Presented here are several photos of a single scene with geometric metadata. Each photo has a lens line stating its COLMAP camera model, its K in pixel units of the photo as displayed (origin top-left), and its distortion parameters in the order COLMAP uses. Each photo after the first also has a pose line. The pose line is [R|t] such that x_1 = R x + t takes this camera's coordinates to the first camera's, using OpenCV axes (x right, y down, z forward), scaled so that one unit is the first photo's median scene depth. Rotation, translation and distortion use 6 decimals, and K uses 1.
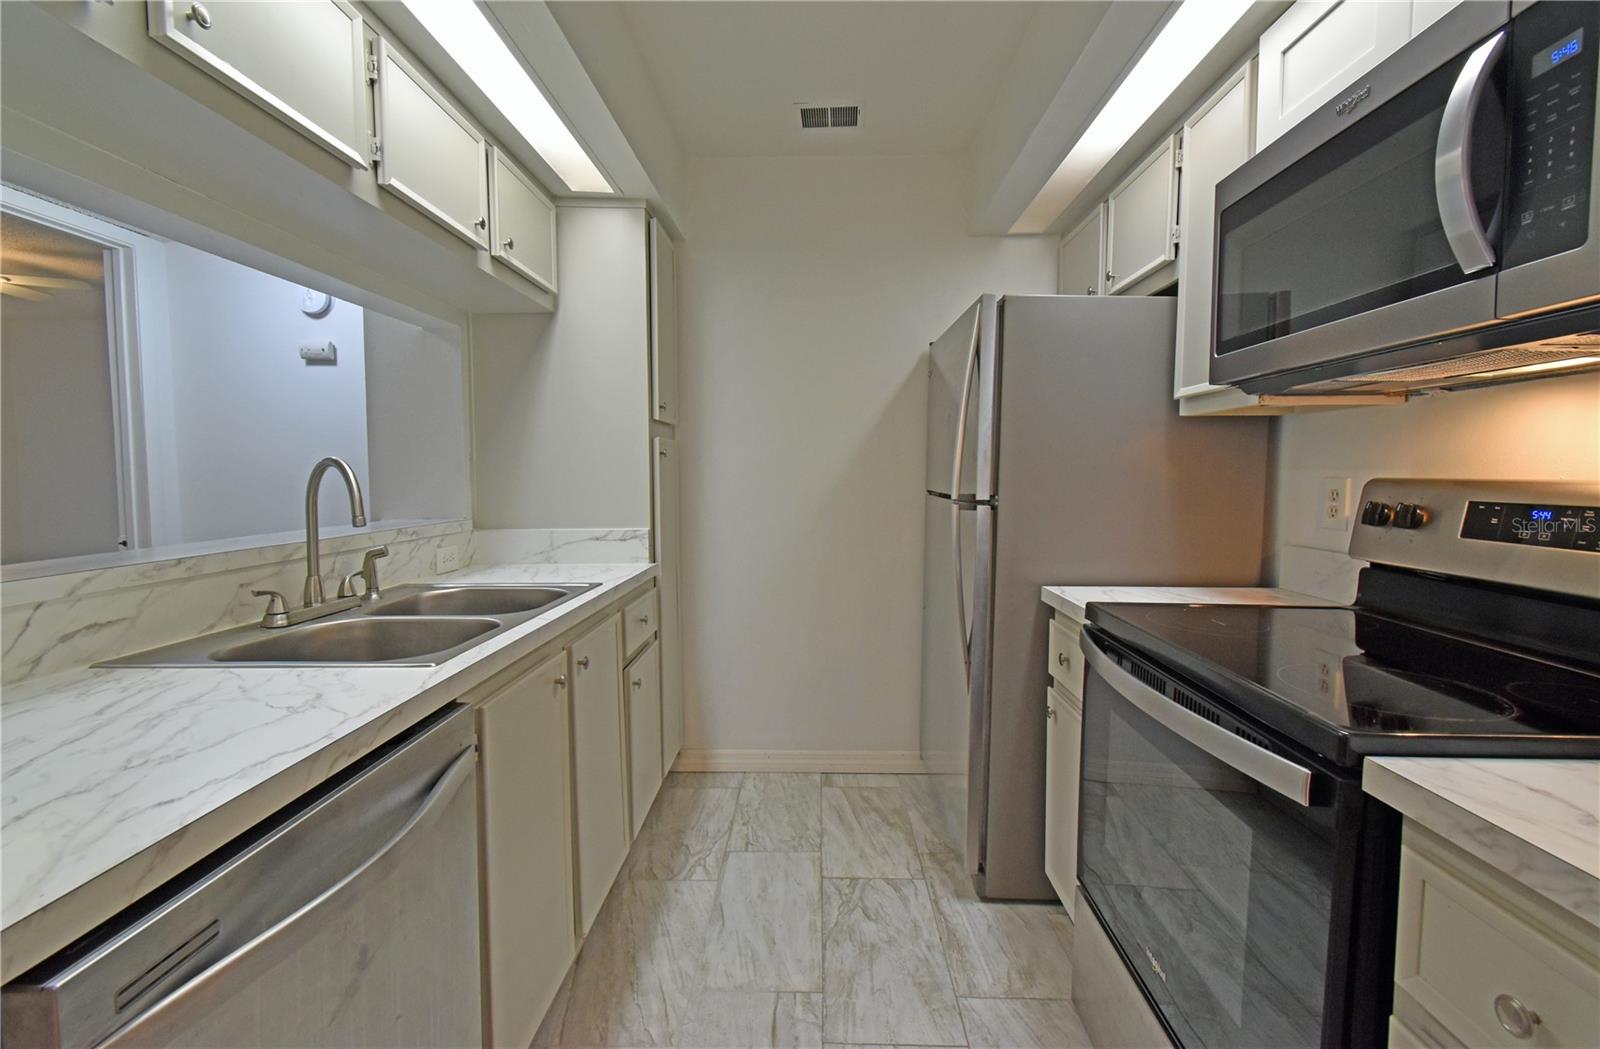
lens RADIAL K [[700.5, 0, 803.2], [0, 700.5, 513.4], [0, 0, 1]] dist [0.000599, -0.000909]
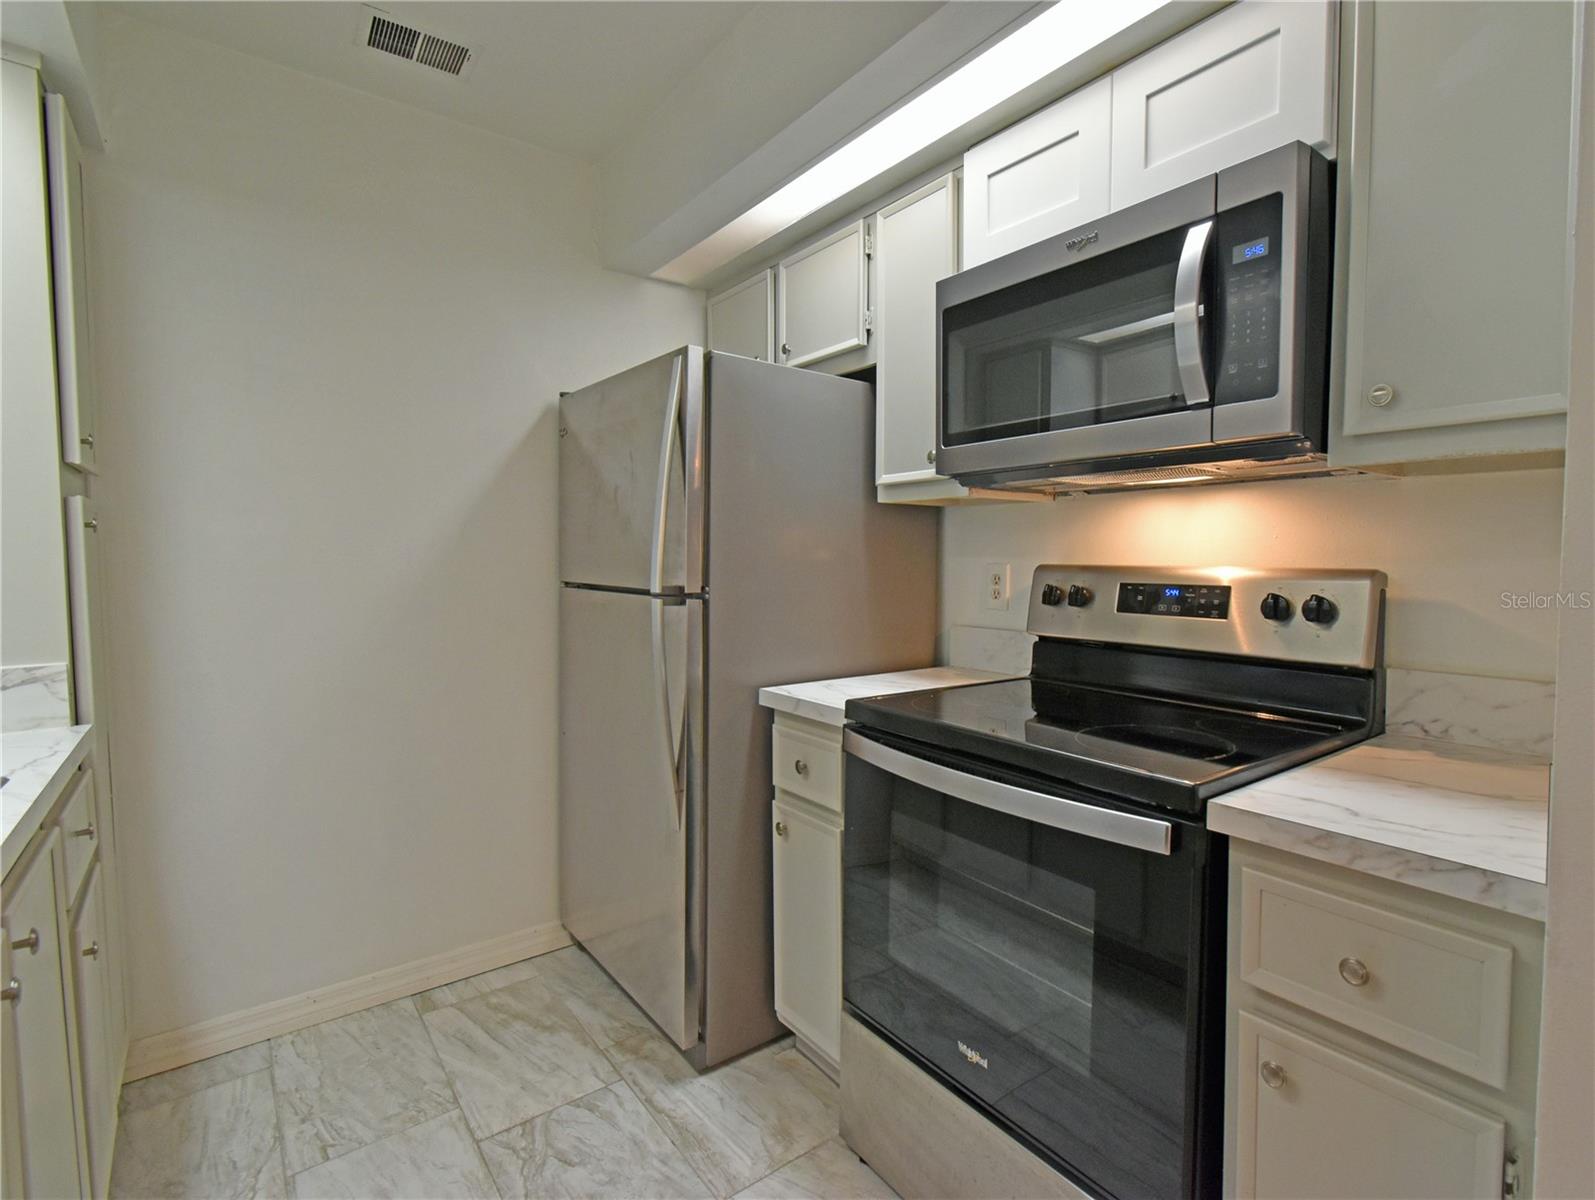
lens RADIAL K [[787.8, 0, 908.8], [0, 787.8, 595.8], [0, 0, 1]] dist [0.004354, -0.005697]
pose [[0.738327, -0.032400, 0.673664, -0.188347], [0.038241, 0.999250, 0.006147, -0.011610], [-0.673358, 0.021223, 0.739012, 0.139726]]
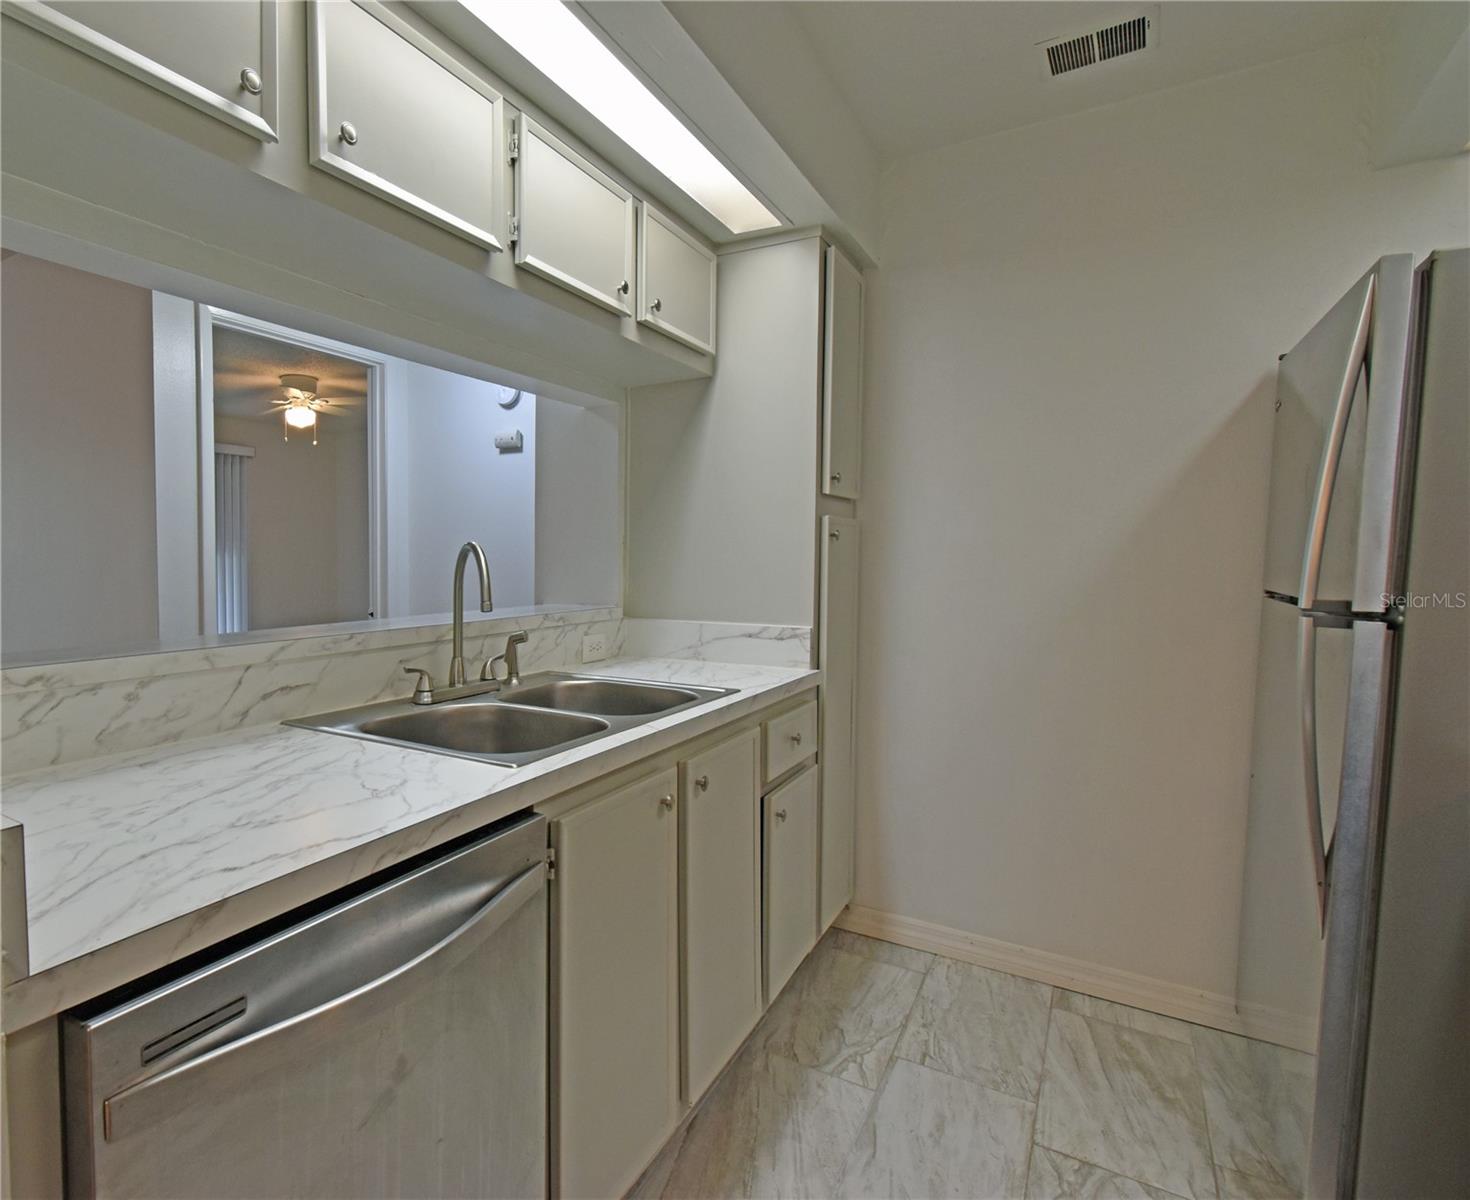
lens RADIAL K [[790.5, 0, 571.9], [0, 790.5, 594.5], [0, 0, 1]] dist [0.005069, -0.004394]
pose [[0.839066, 0.033212, -0.543015, 0.058590], [-0.038220, 0.999267, 0.002059, -0.009763], [0.542686, 0.019026, 0.839720, 0.091878]]
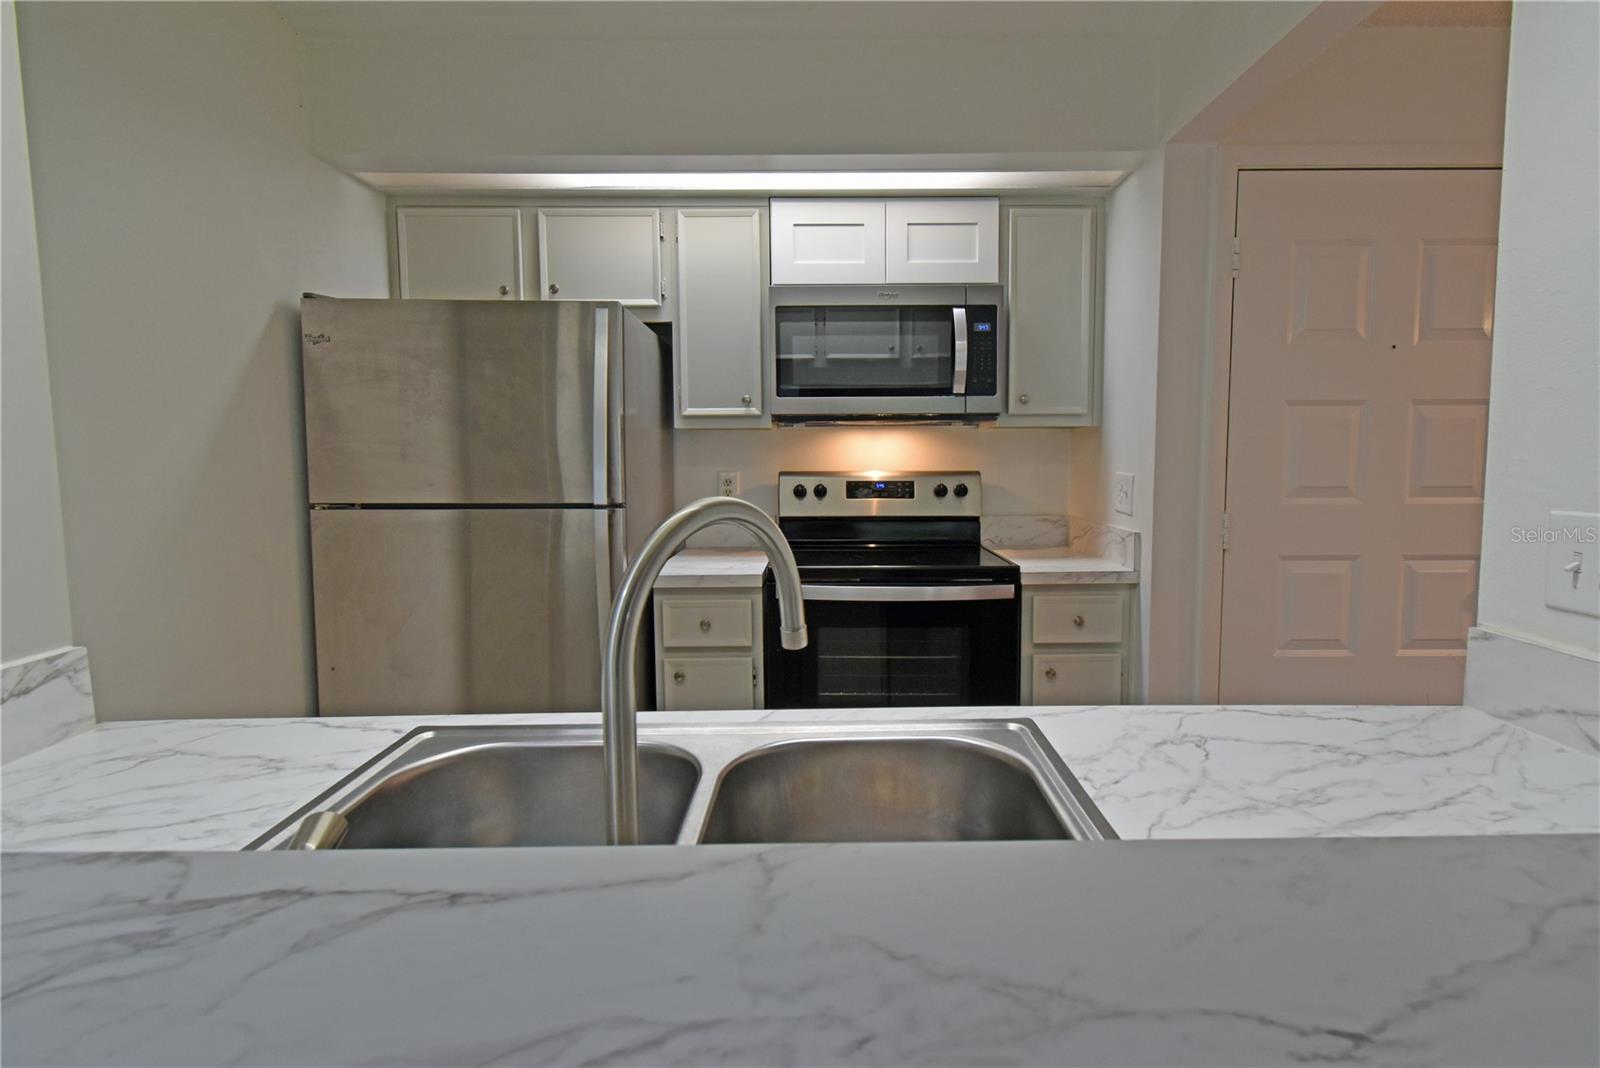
lens RADIAL K [[722.9, 0, 829.3], [0, 722.9, 503.6], [0, 0, 1]] dist [0.008377, -0.000105]
pose [[-0.036171, -0.074034, 0.996600, -0.829228], [0.064843, 0.994977, 0.076267, -0.080592], [-0.997240, 0.067381, -0.031188, 0.745717]]
